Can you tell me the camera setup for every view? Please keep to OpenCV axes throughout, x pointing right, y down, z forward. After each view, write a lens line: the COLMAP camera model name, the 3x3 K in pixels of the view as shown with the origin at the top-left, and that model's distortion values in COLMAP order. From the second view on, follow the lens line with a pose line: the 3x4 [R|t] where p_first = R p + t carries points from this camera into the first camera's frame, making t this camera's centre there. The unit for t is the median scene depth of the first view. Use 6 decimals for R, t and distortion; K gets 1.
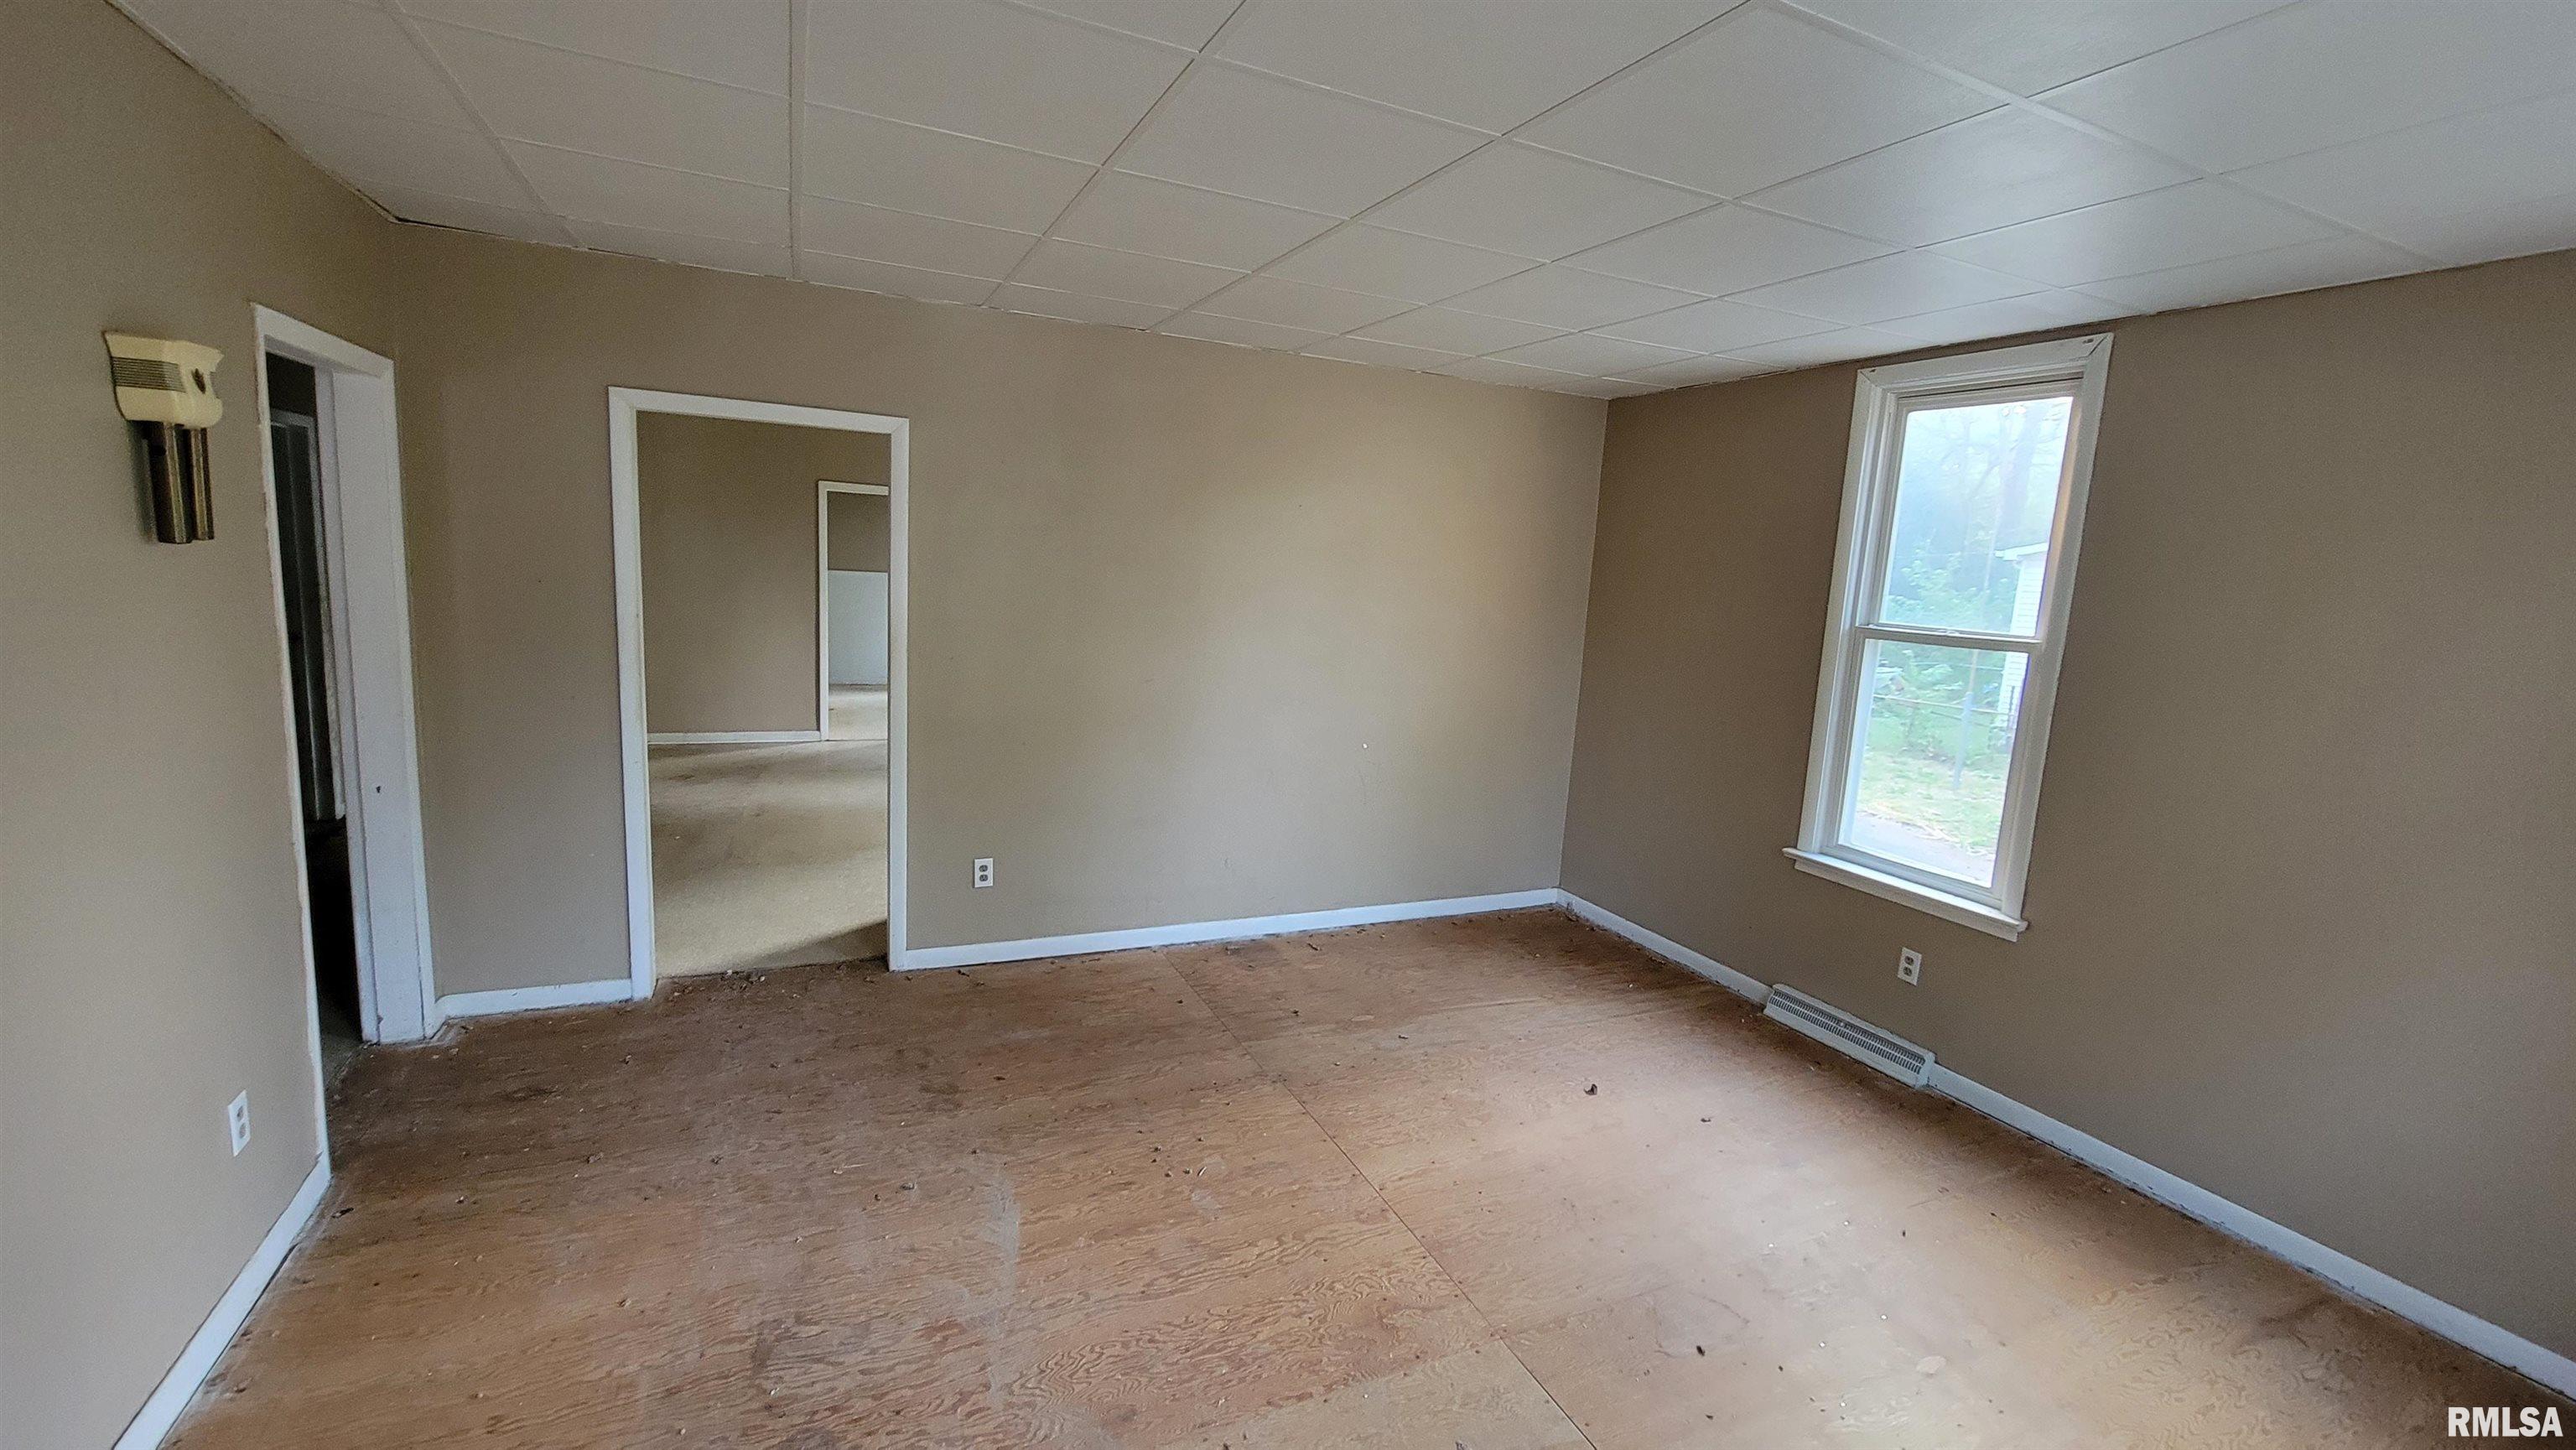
lens RADIAL K [[1048.4, 0, 1304.0], [0, 1048.4, 707.6], [0, 0, 1]] dist [-0.006604, 0.000554]
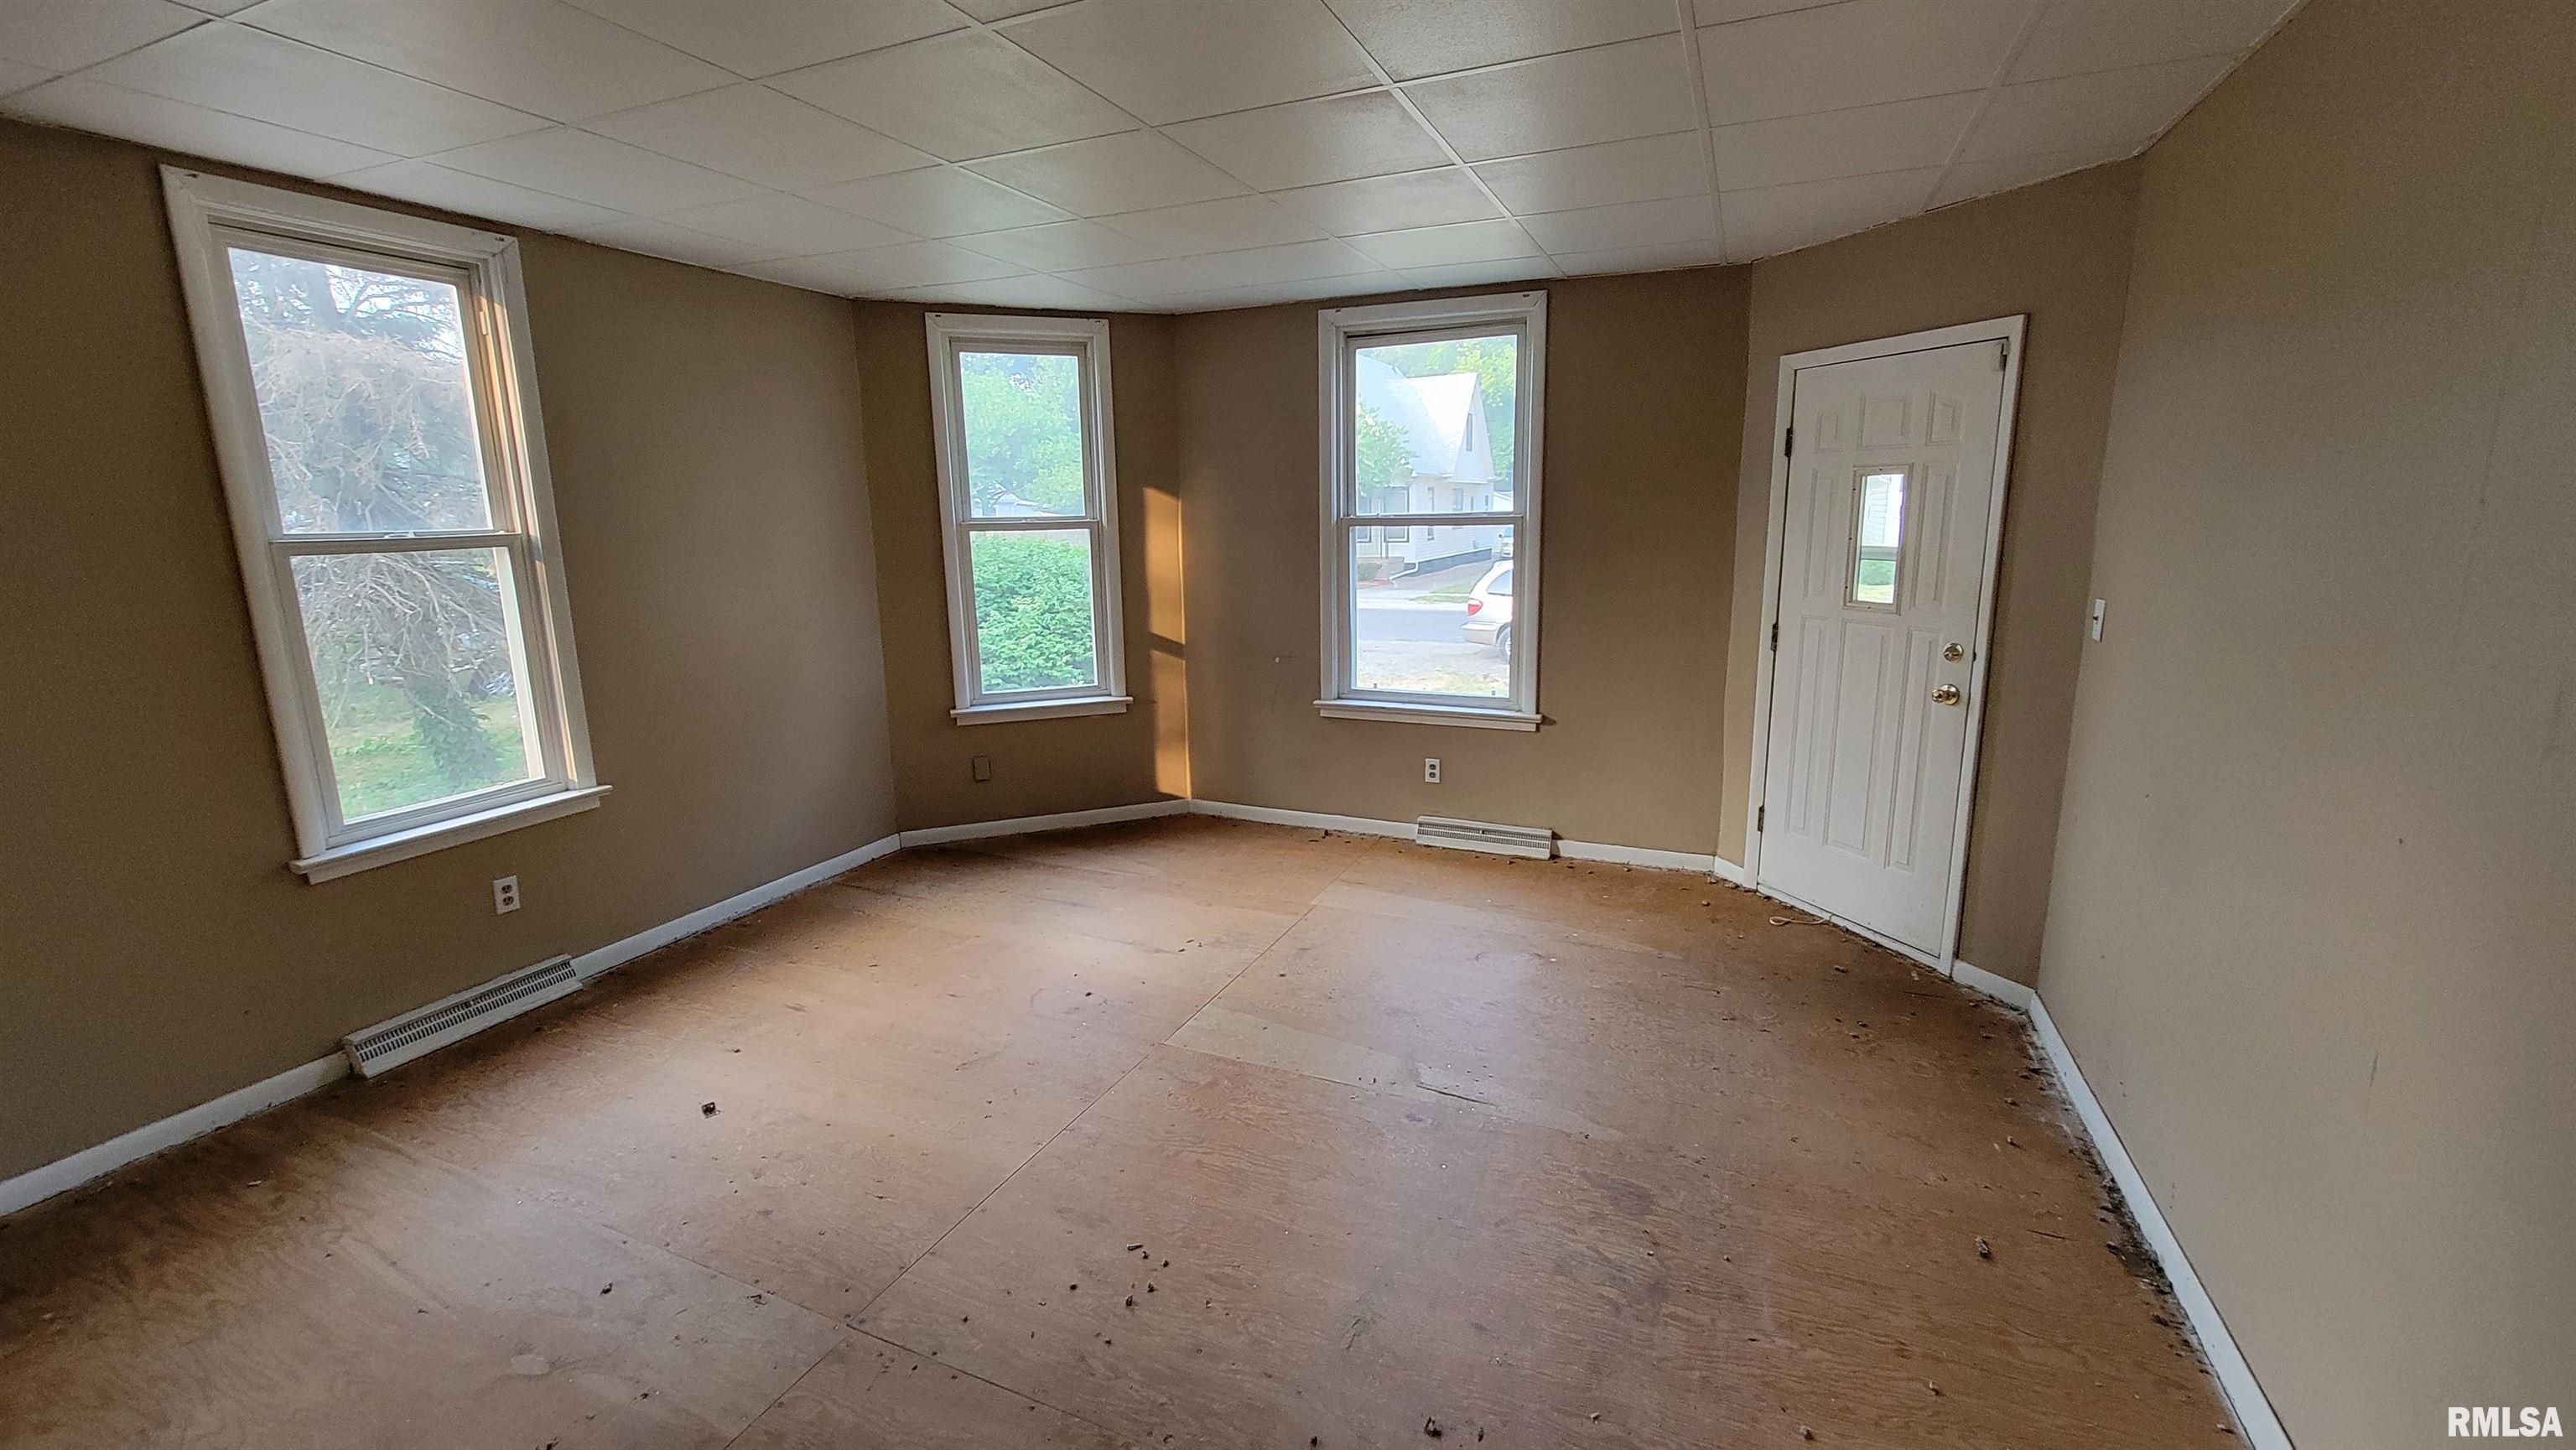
lens RADIAL K [[1048.4, 0, 1292.1], [0, 1048.4, 733.7], [0, 0, 1]] dist [-0.006604, 0.000554]
pose [[-0.650143, -0.208996, 0.730503, -0.559569], [0.085360, 0.935249, 0.343544, -0.156312], [-0.755002, 0.285708, -0.590206, 1.044651]]
